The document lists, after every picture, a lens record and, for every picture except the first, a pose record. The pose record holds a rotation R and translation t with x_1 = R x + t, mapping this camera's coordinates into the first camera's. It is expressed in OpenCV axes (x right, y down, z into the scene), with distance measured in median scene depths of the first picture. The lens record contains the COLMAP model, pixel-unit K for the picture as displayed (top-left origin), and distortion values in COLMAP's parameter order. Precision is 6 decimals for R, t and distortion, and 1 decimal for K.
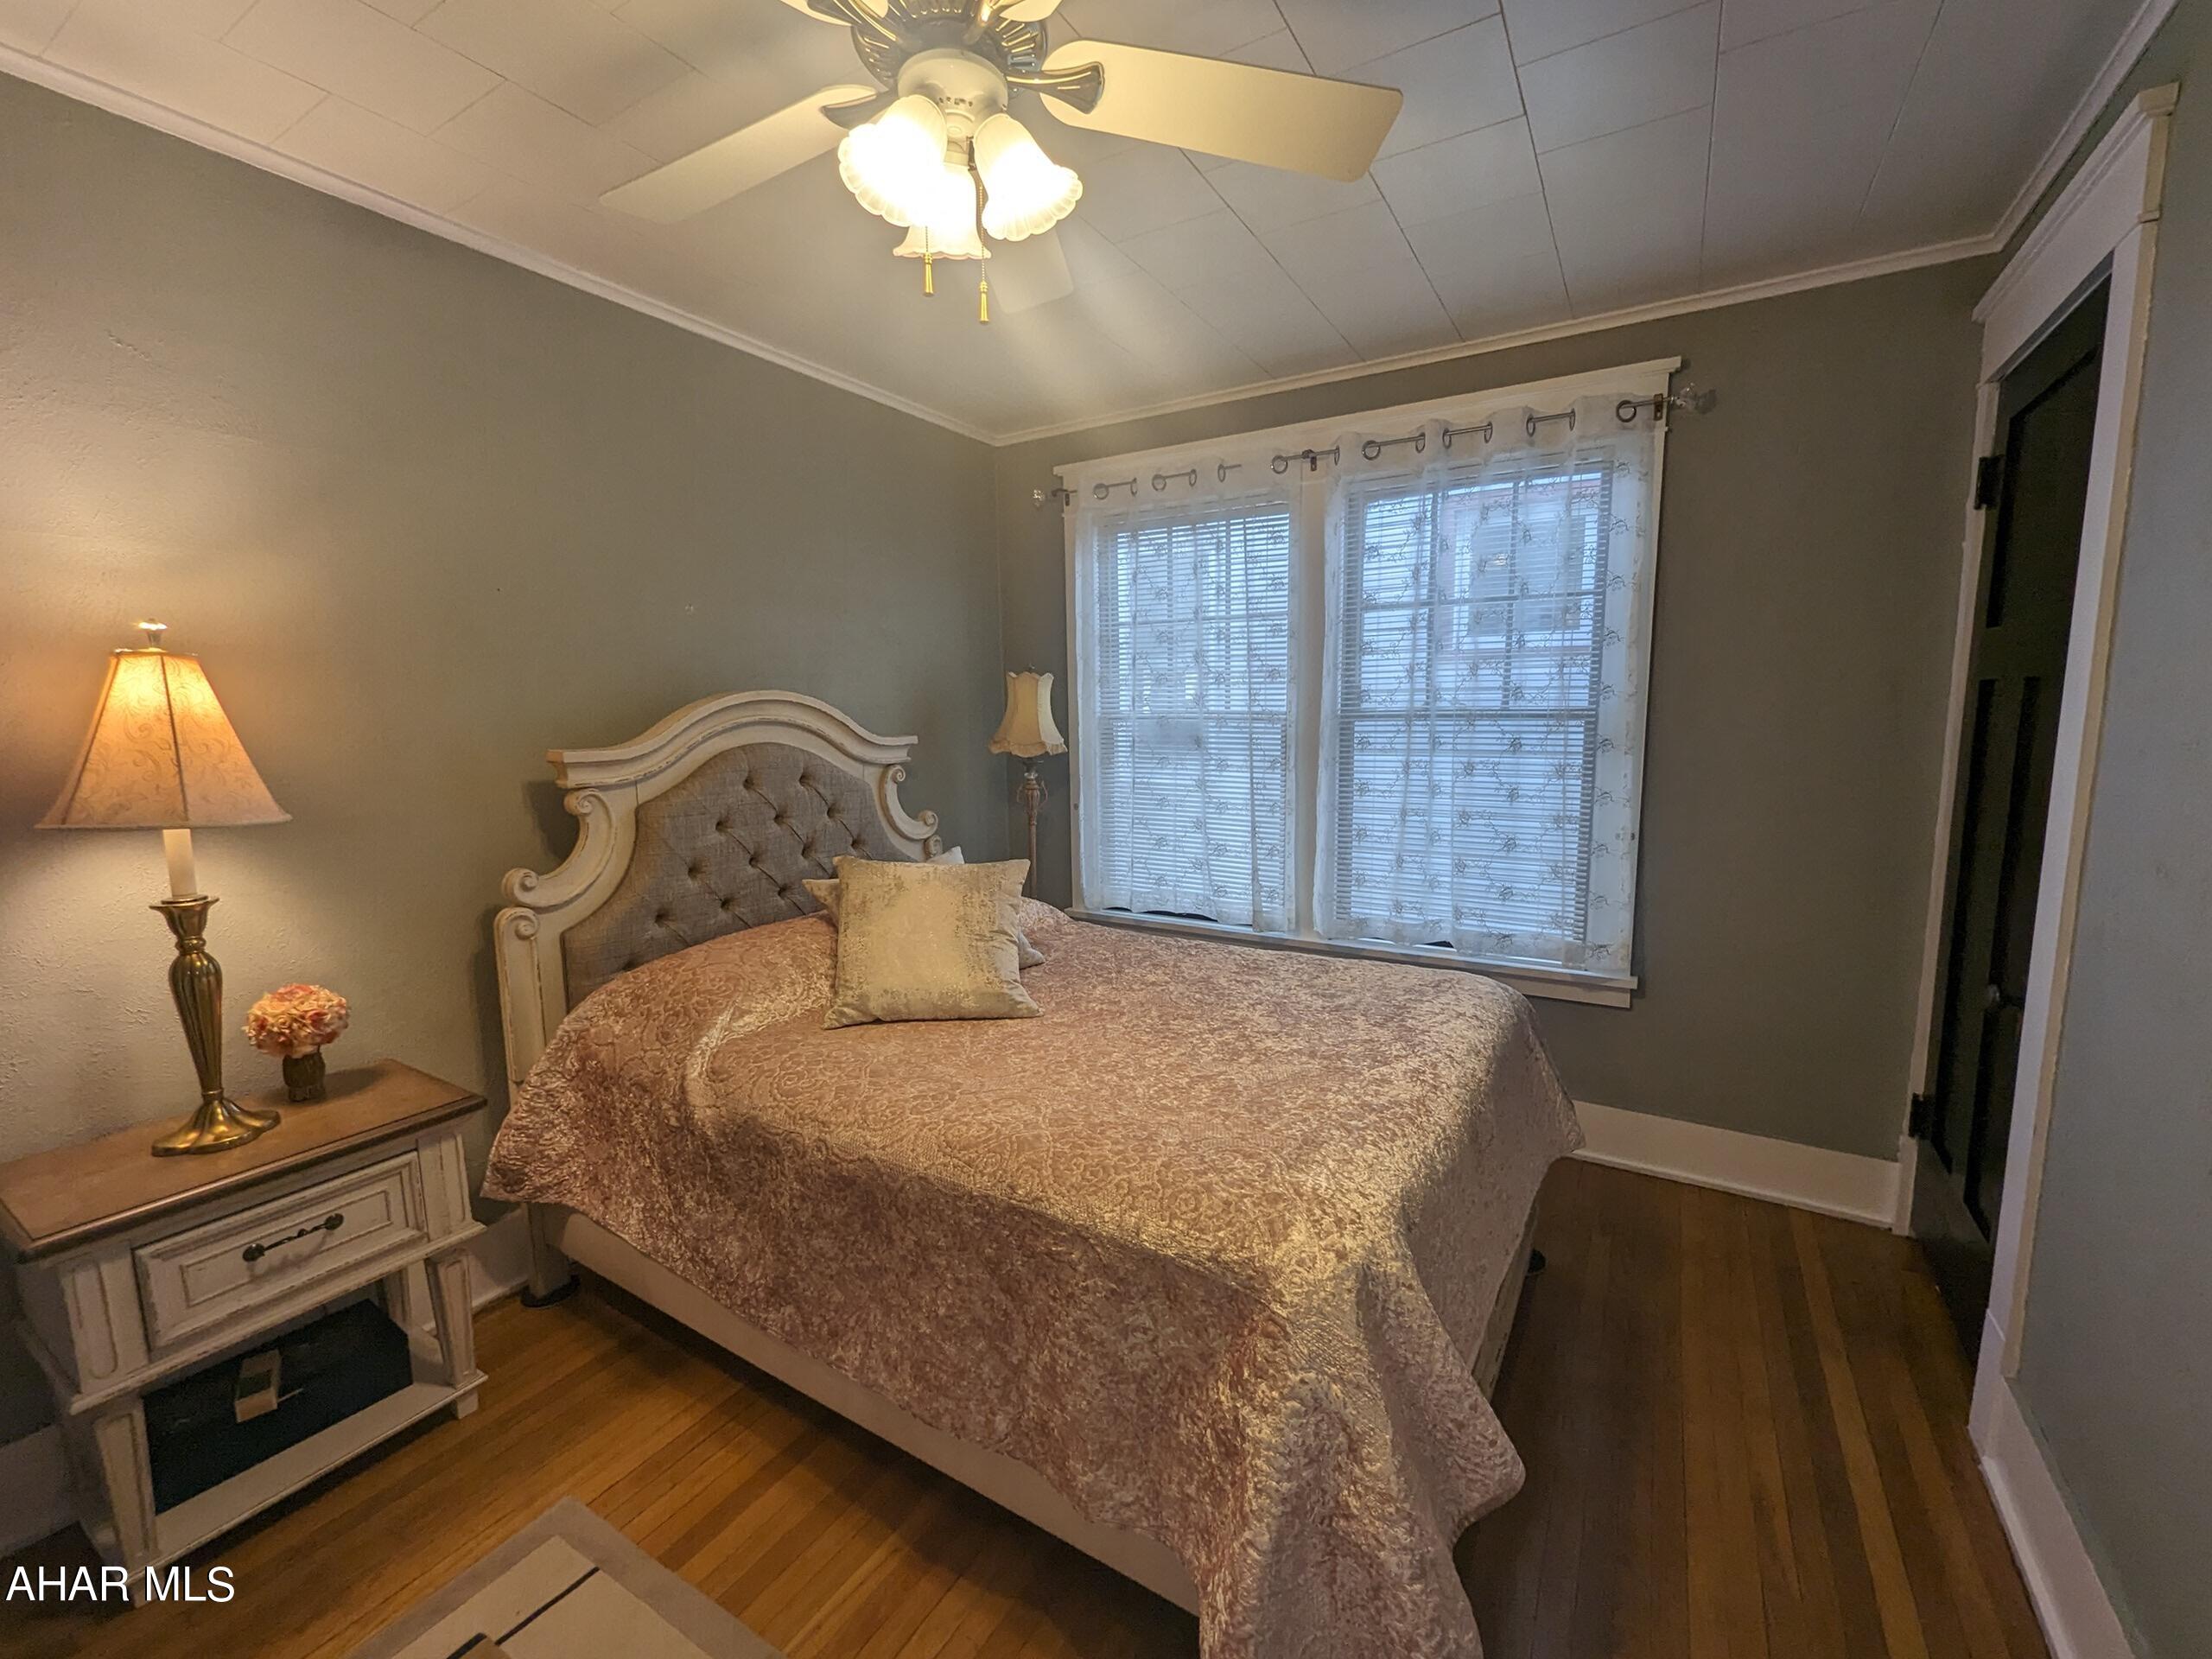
lens RADIAL K [[917.1, 0, 1092.1], [0, 917.1, 831.6], [0, 0, 1]] dist [-0.001158, 0.000753]
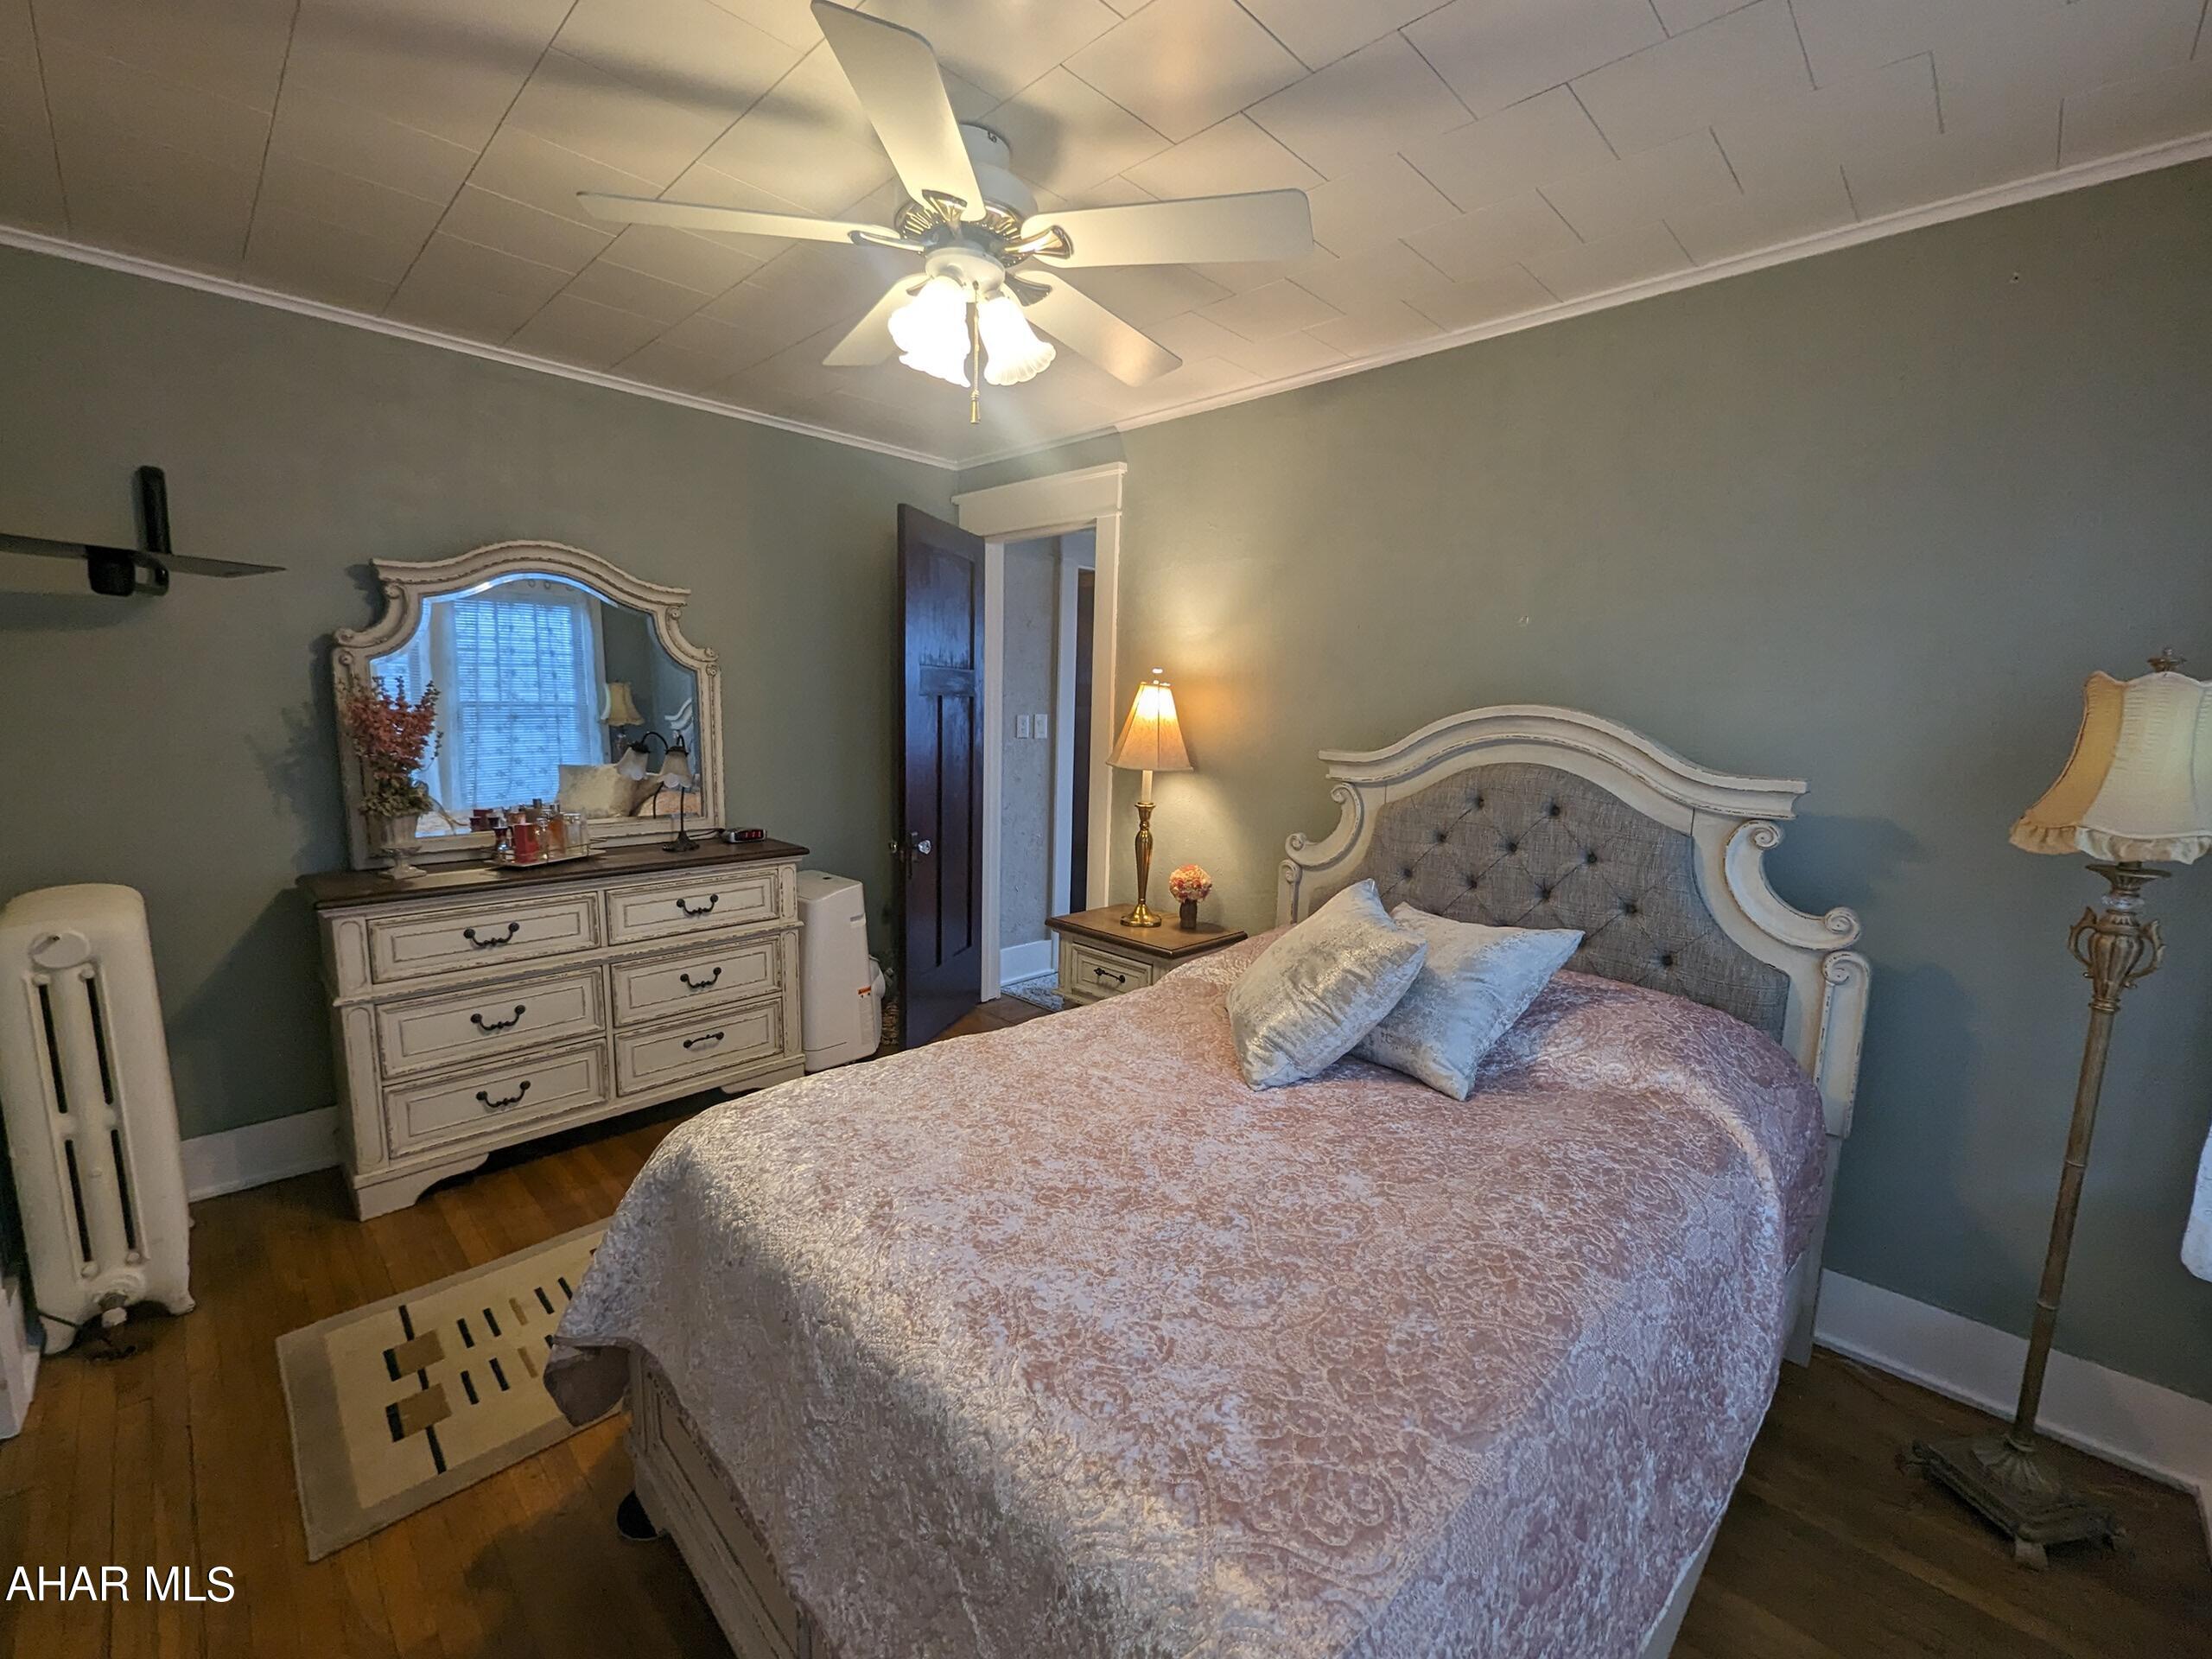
lens RADIAL K [[917.1, 0, 1105.7], [0, 917.1, 832.9], [0, 0, 1]] dist [-0.001158, 0.000753]
pose [[-0.217157, 0.148334, -0.964800, 0.459231], [-0.147210, 0.972106, 0.182591, -0.100881], [0.964973, 0.181679, -0.189264, 0.591176]]
